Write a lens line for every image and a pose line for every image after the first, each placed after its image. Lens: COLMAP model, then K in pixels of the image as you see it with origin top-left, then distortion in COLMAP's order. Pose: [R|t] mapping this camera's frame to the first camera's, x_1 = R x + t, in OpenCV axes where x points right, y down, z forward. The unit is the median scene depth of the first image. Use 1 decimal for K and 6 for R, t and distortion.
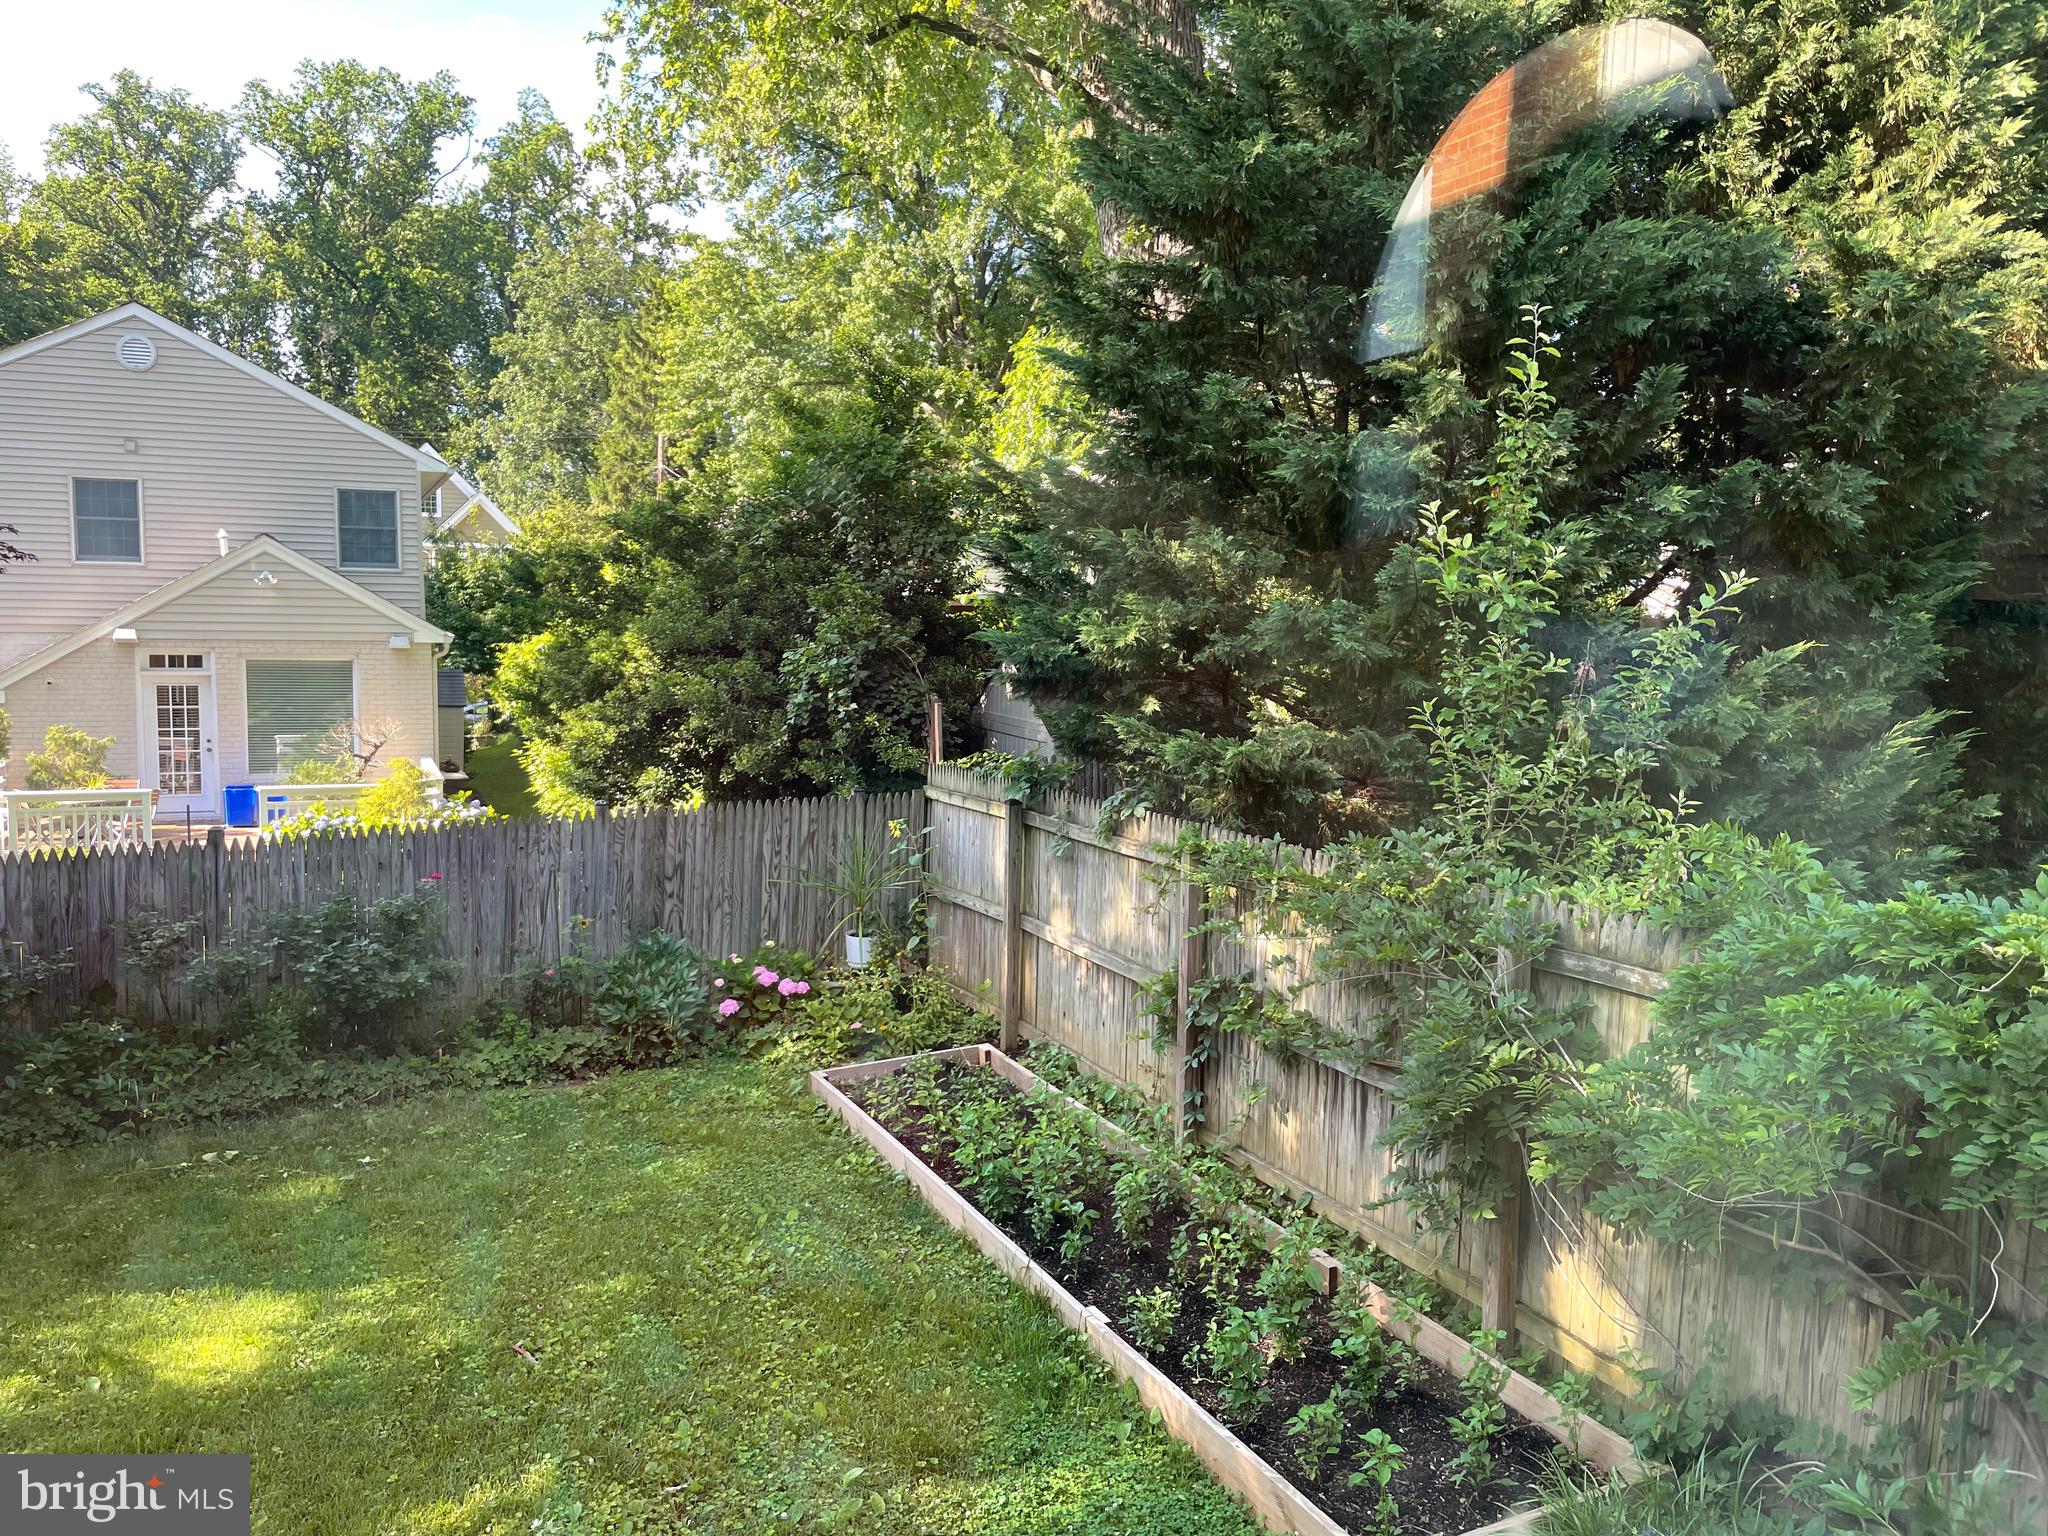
lens RADIAL K [[1556.7, 0, 1021.7], [0, 1556.7, 778.0], [0, 0, 1]] dist [0.086883, -0.124834]
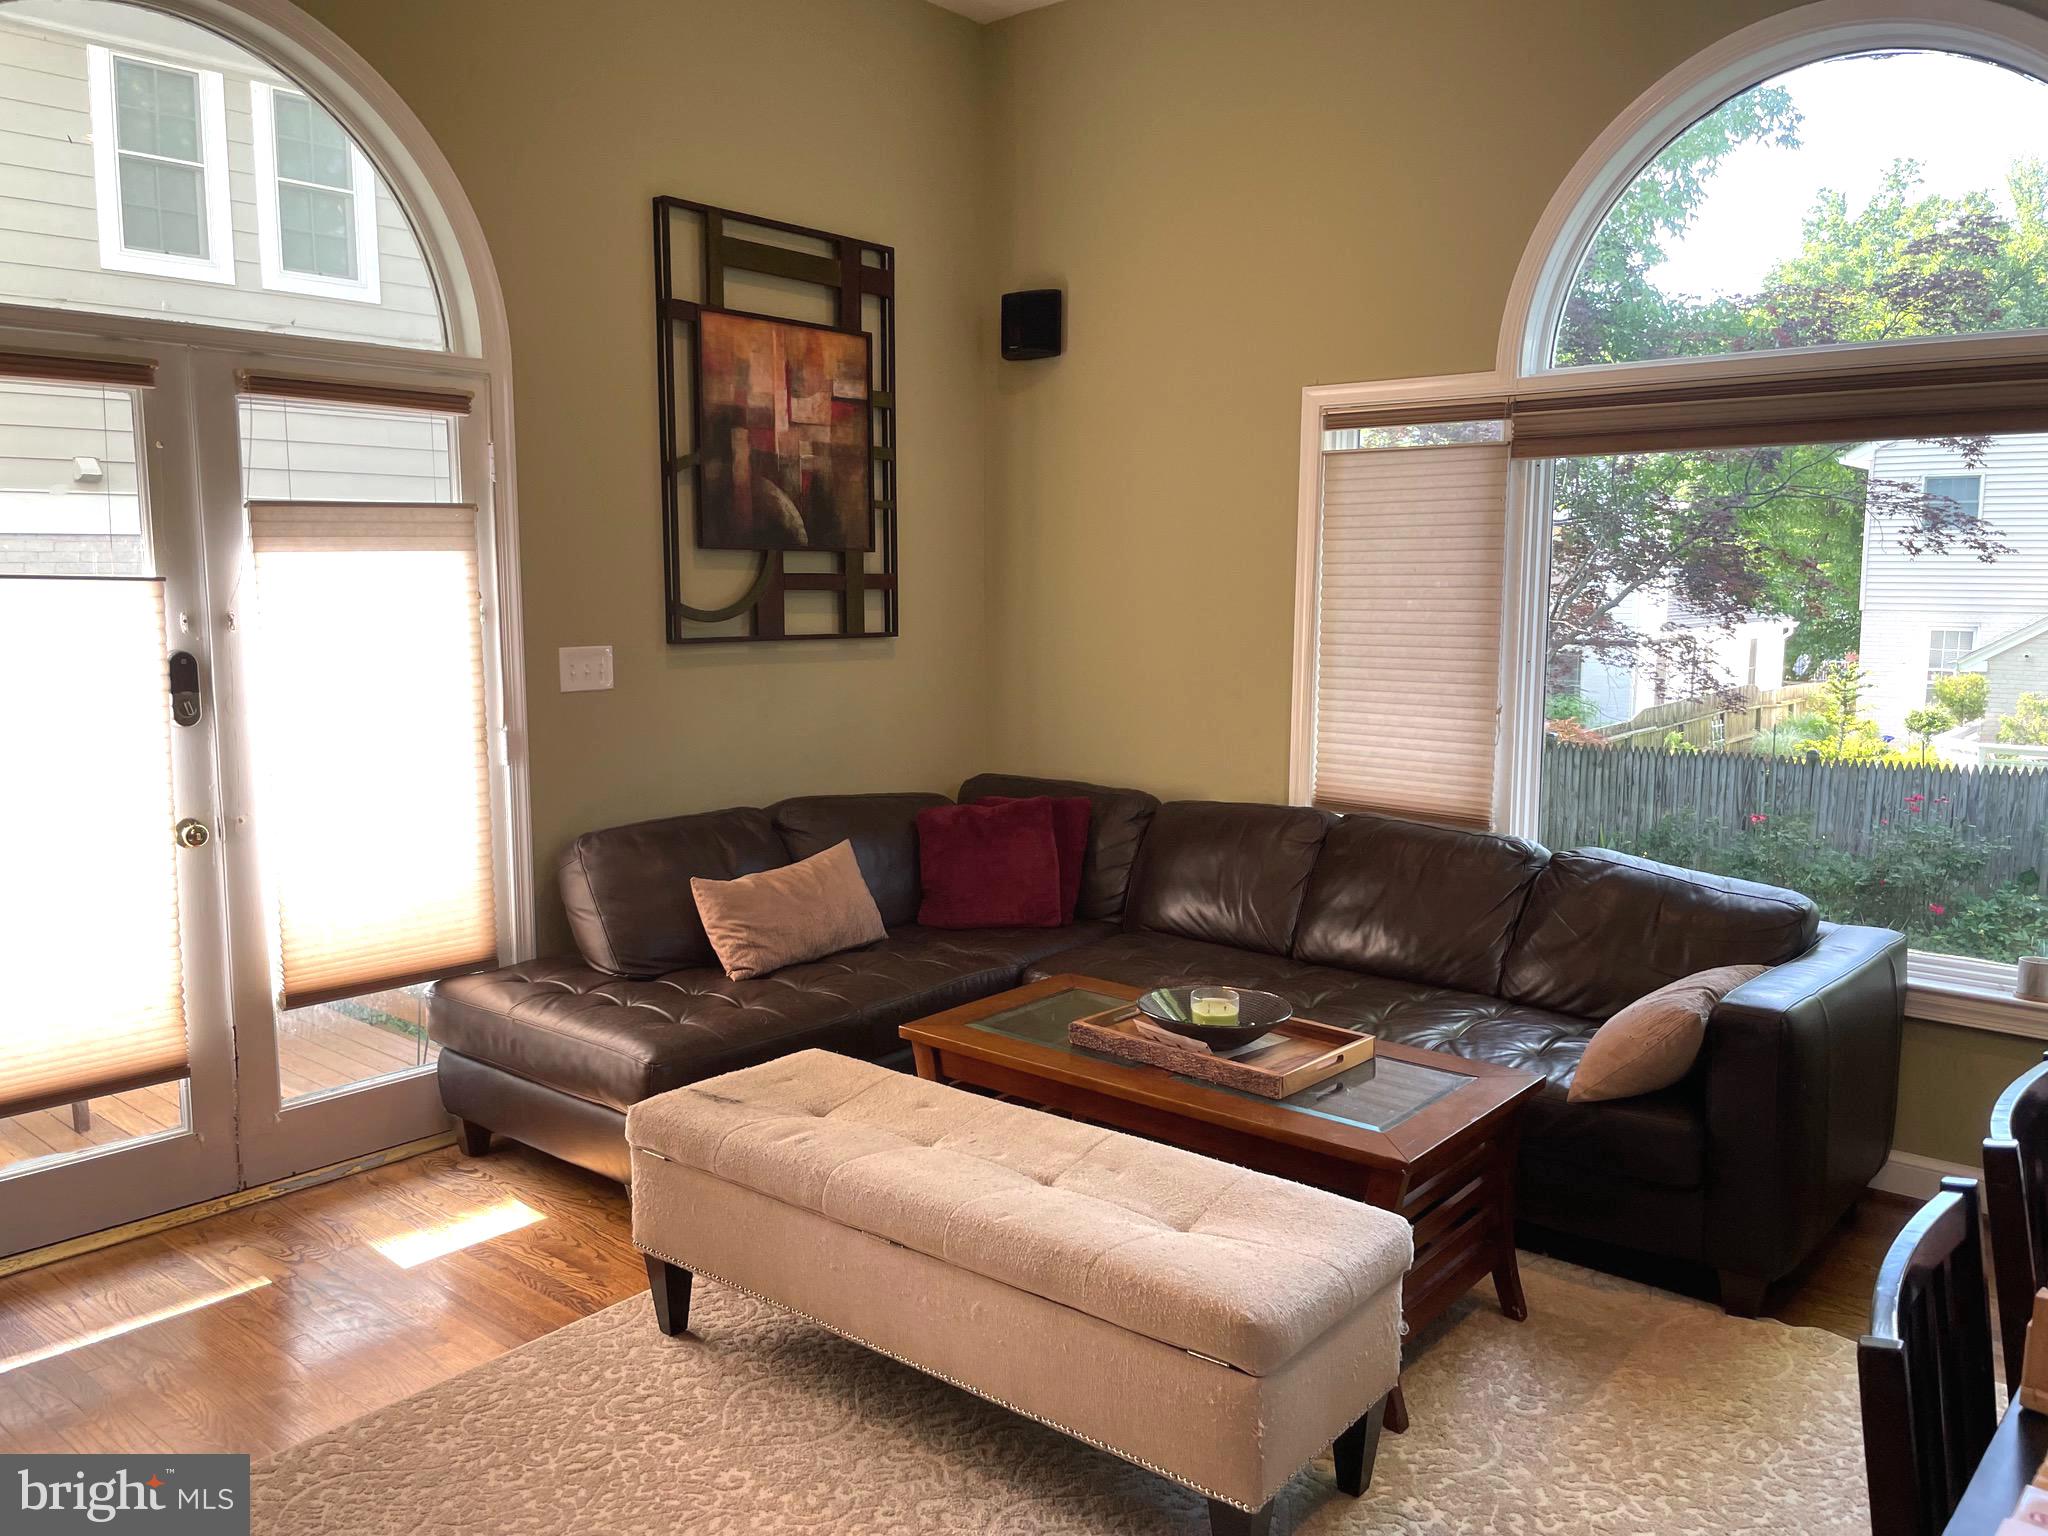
lens RADIAL K [[1556.7, 0, 1025.3], [0, 1556.7, 773.0], [0, 0, 1]] dist [0.086883, -0.124834]
pose [[0.435986, 0.096372, -0.894779, 0.218781], [-0.090437, 0.993909, 0.062983, 0.038730], [0.895398, 0.053462, 0.442045, -0.330791]]
